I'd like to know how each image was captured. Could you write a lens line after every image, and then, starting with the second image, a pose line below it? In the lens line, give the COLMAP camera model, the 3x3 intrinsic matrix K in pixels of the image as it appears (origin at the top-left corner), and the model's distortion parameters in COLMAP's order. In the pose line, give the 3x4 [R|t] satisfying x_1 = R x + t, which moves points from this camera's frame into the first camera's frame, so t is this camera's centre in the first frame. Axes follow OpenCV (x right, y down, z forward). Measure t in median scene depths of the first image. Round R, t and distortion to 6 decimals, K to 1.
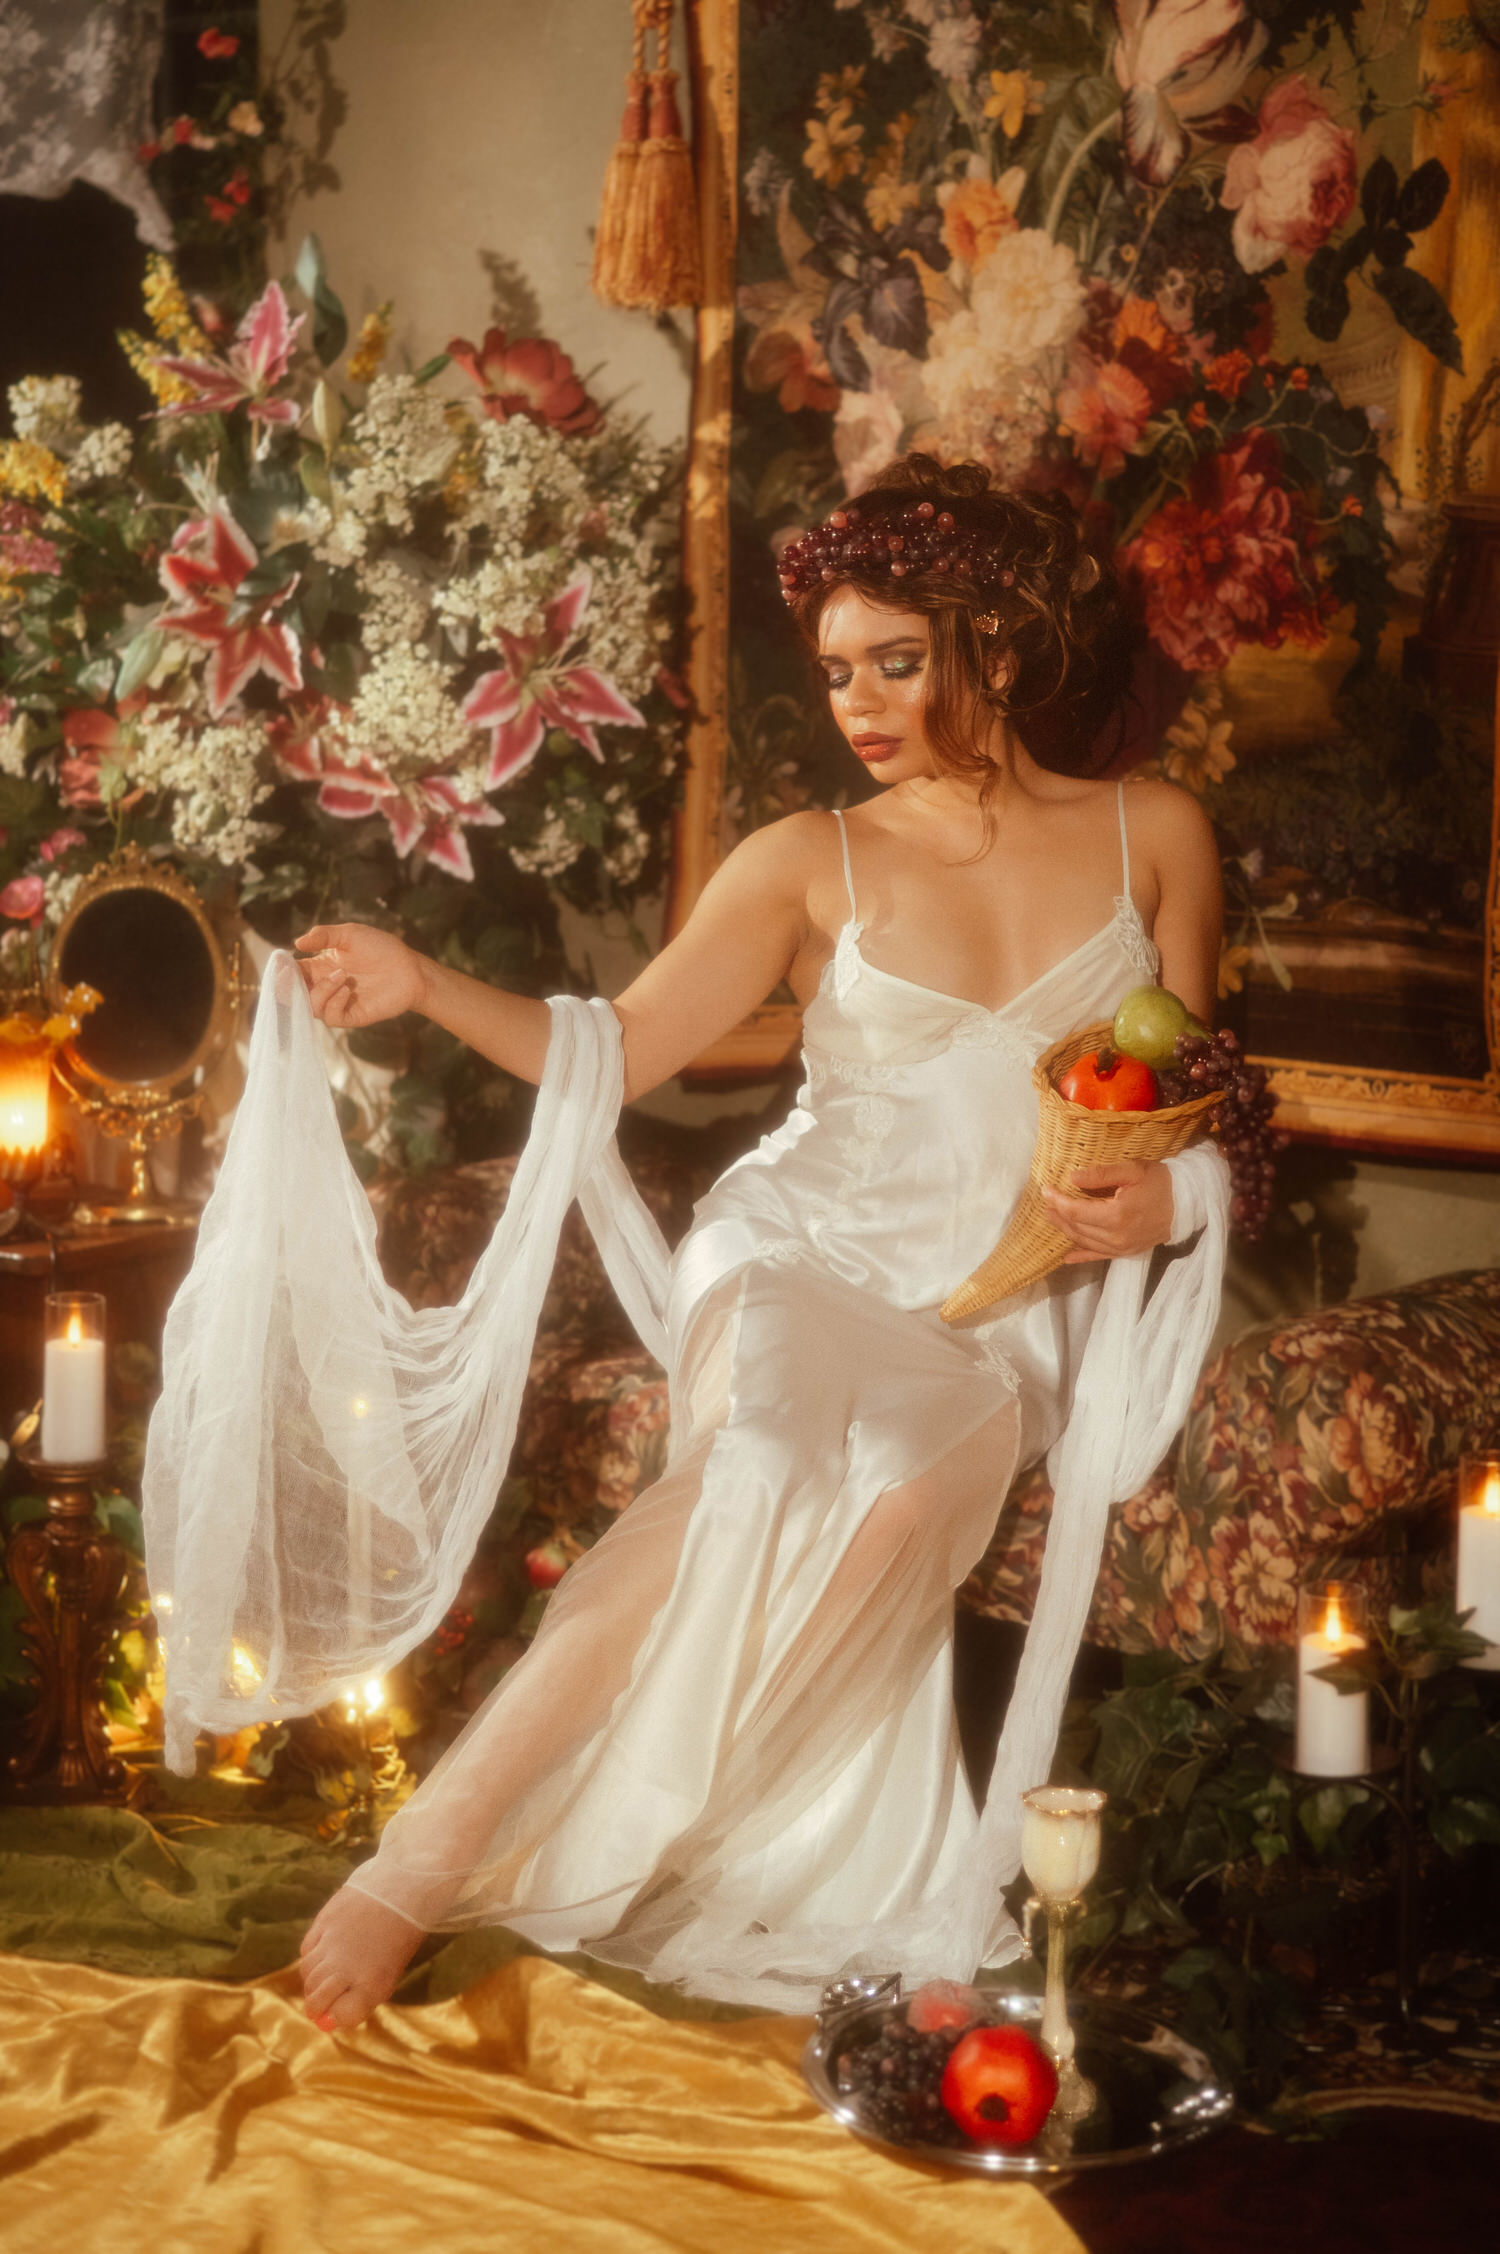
lens RADIAL K [[3519.8, 0, 758.7], [0, 3519.8, 965.4], [0, 0, 1]] dist [0.005965, 0.020714]
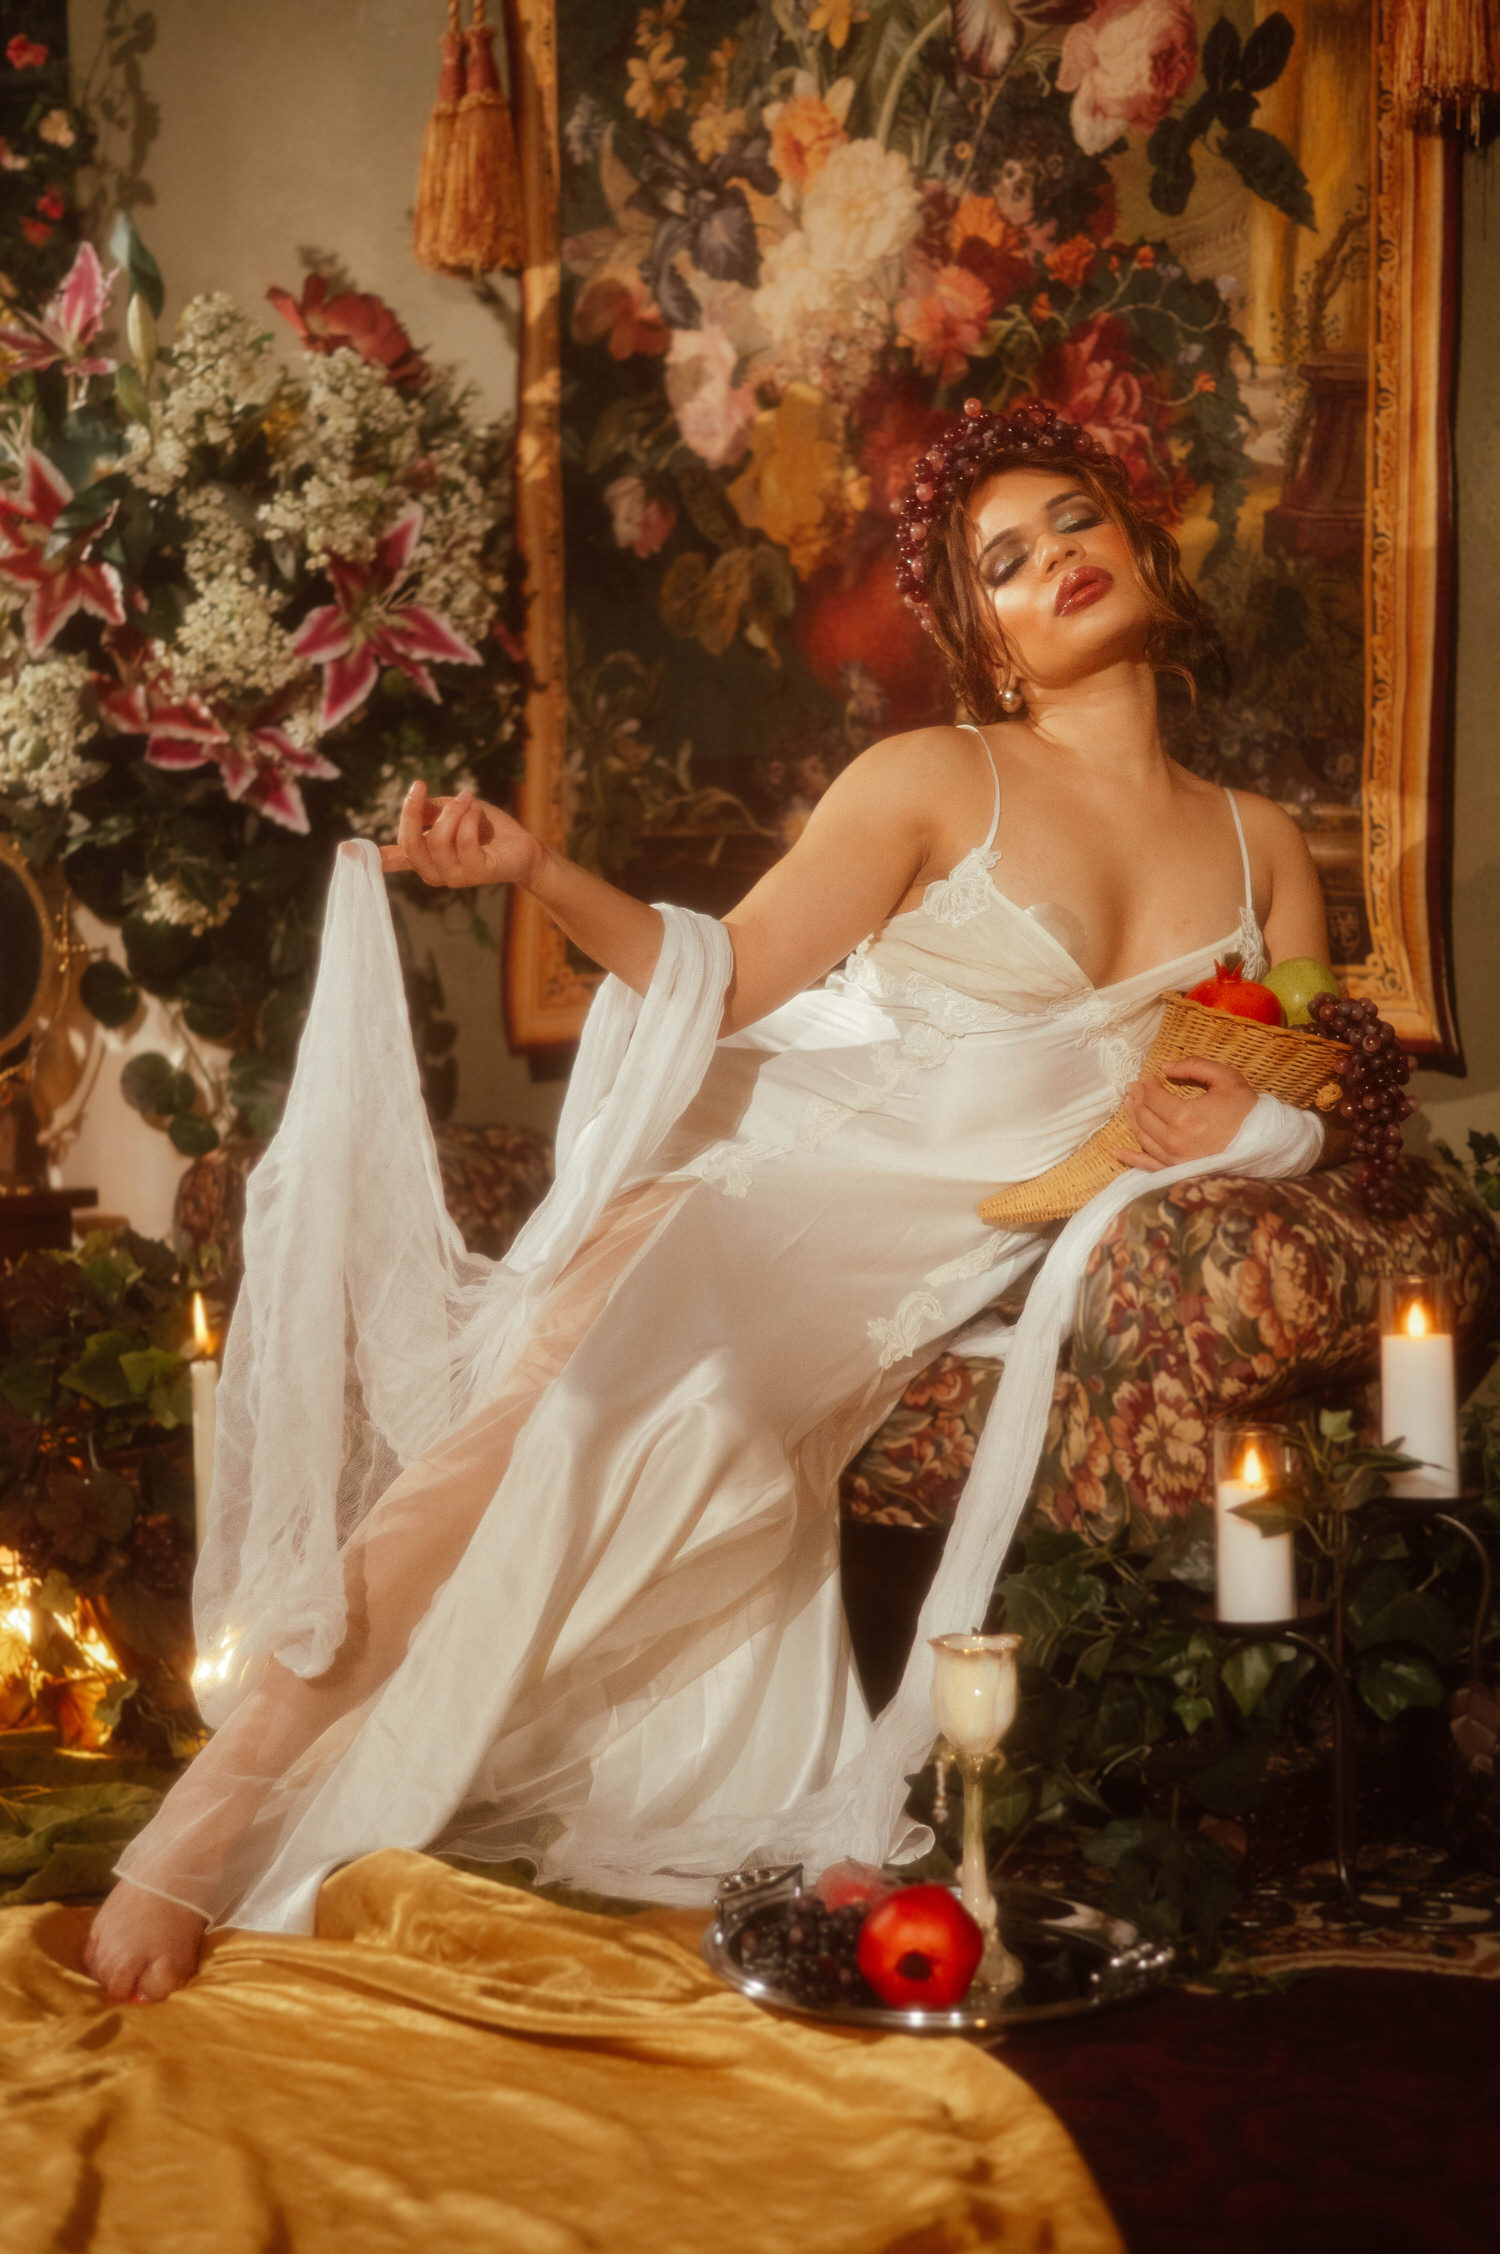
lens RADIAL K [[3233.2, 0, 706.6], [0, 3233.2, 1161.6], [0, 0, 1]] dist [0.000772, -0.038676]
pose [[0.998695, -0.032324, 0.039528, -0.010576], [0.033852, 0.998680, -0.038621, 0.109504], [-0.038228, 0.039908, 0.998472, 0.118519]]
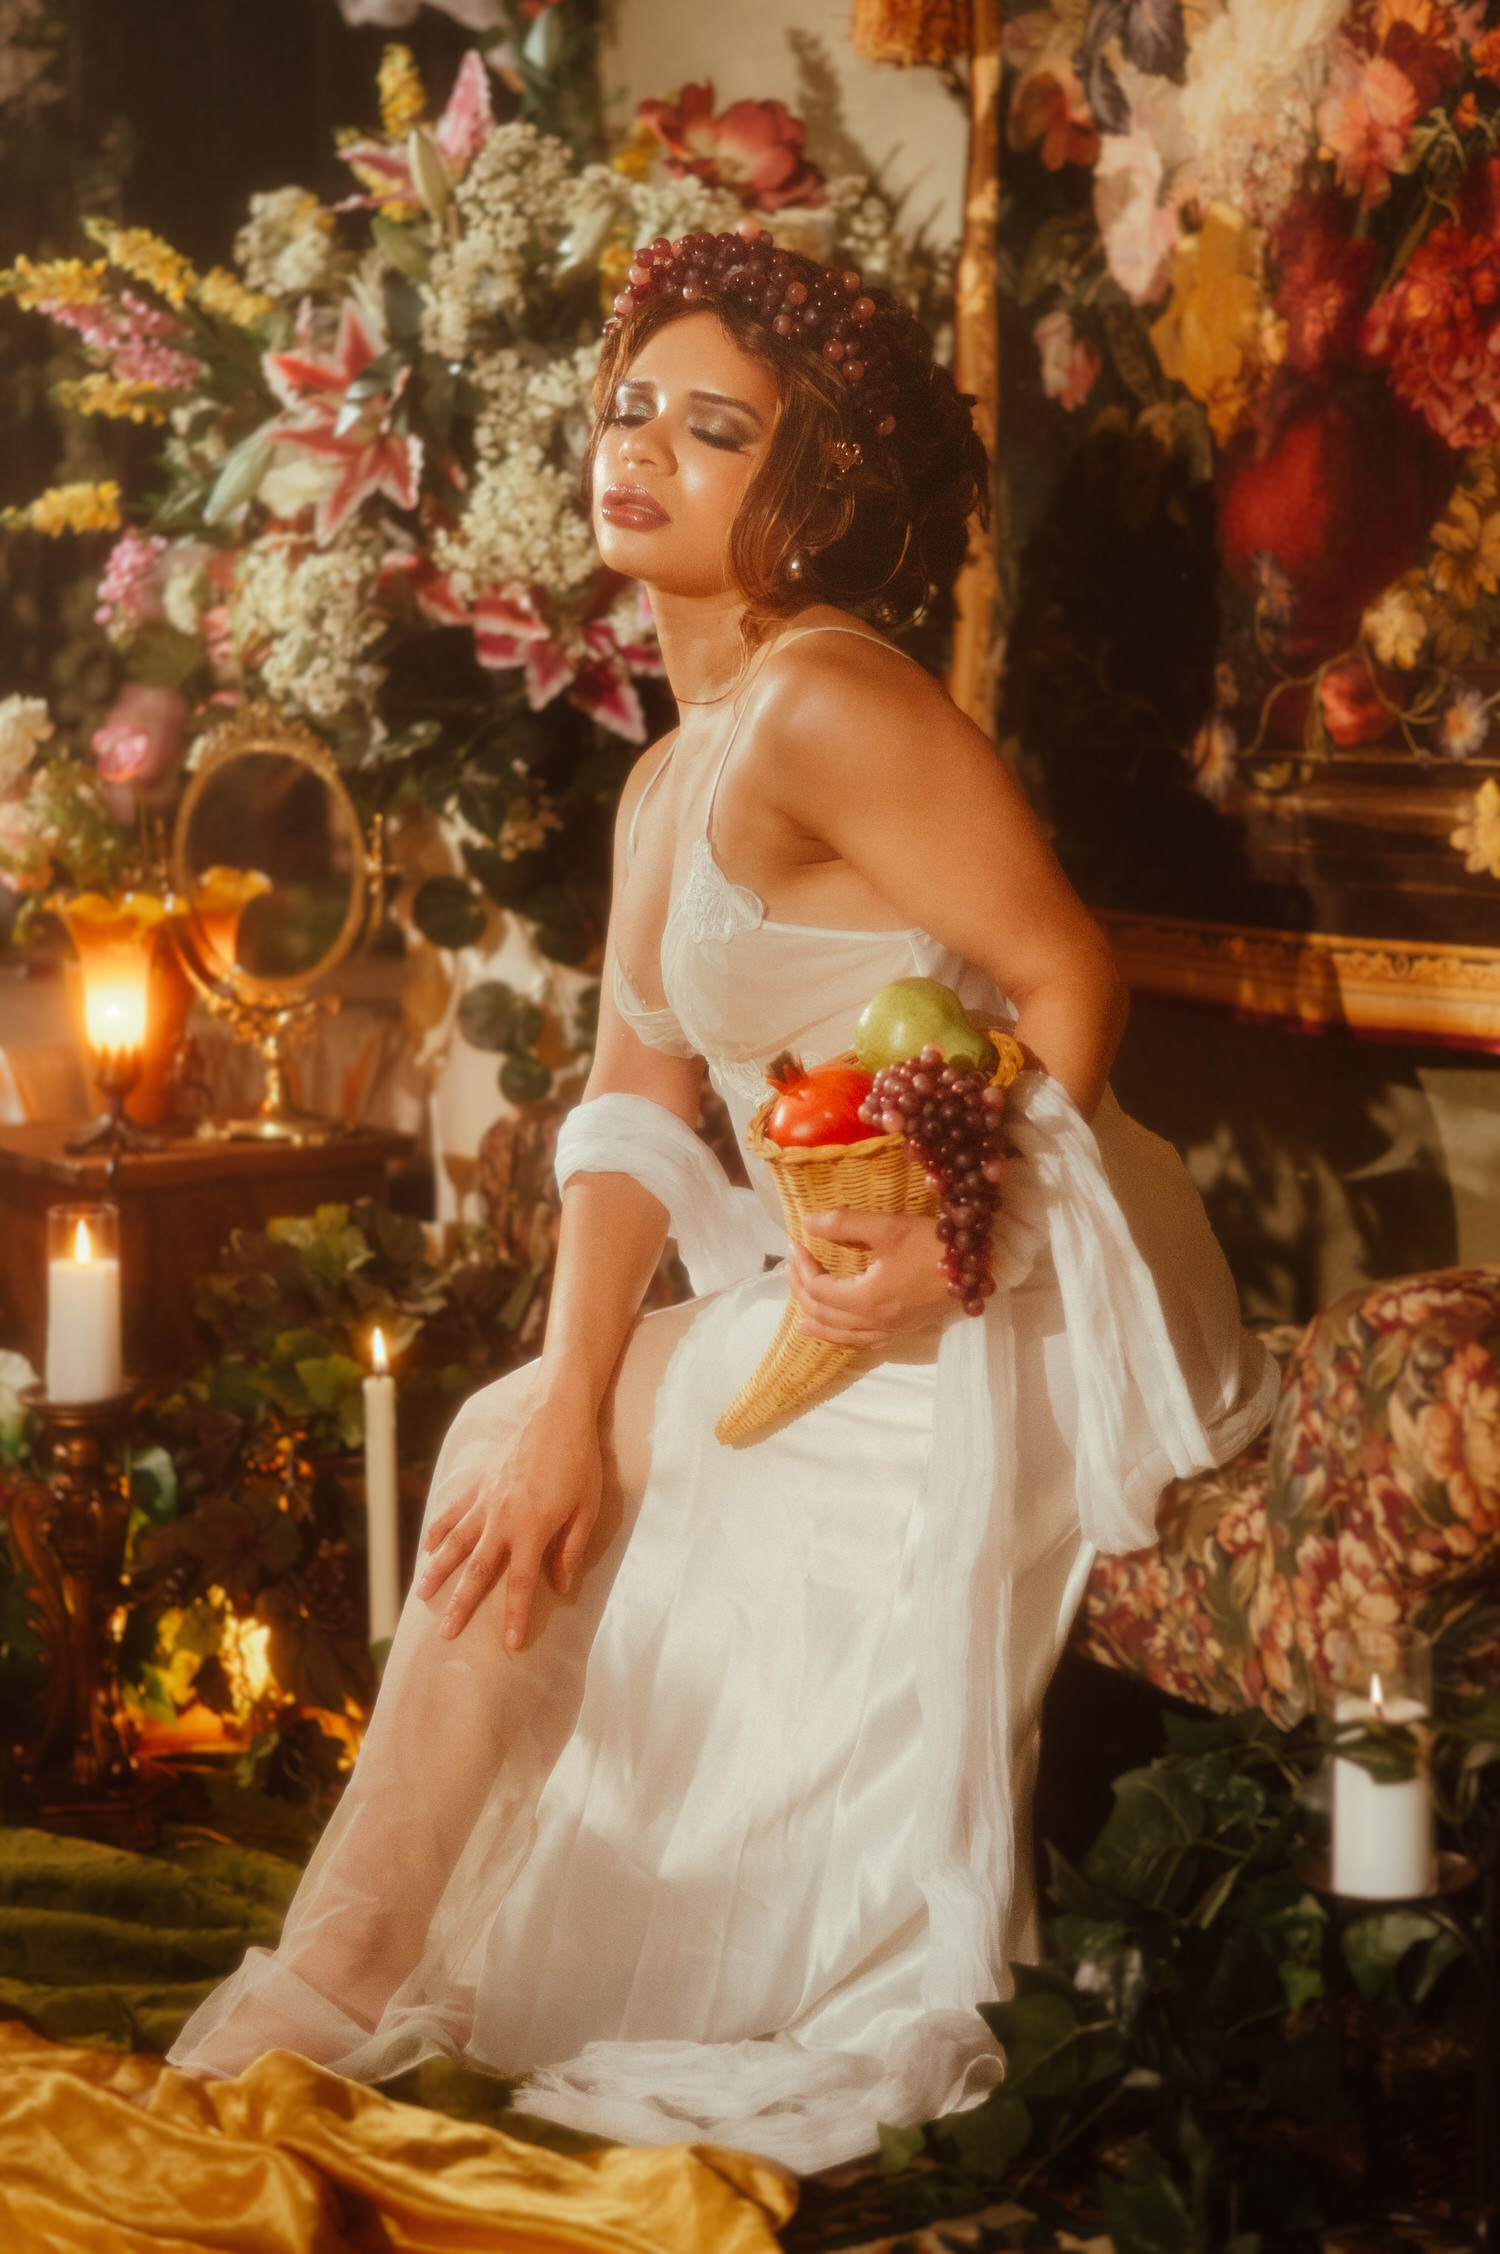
lens RADIAL K [[3512.5, 0, 812.8], [0, 3512.5, 1011.6], [0, 0, 1]] dist [0.012829, -0.049073]
pose [[0.957459, 0.016480, -0.288099, 0.208797], [-0.017853, 0.999838, -0.002136, 0.042930], [0.288017, 0.007189, 0.957598, 0.225265]]
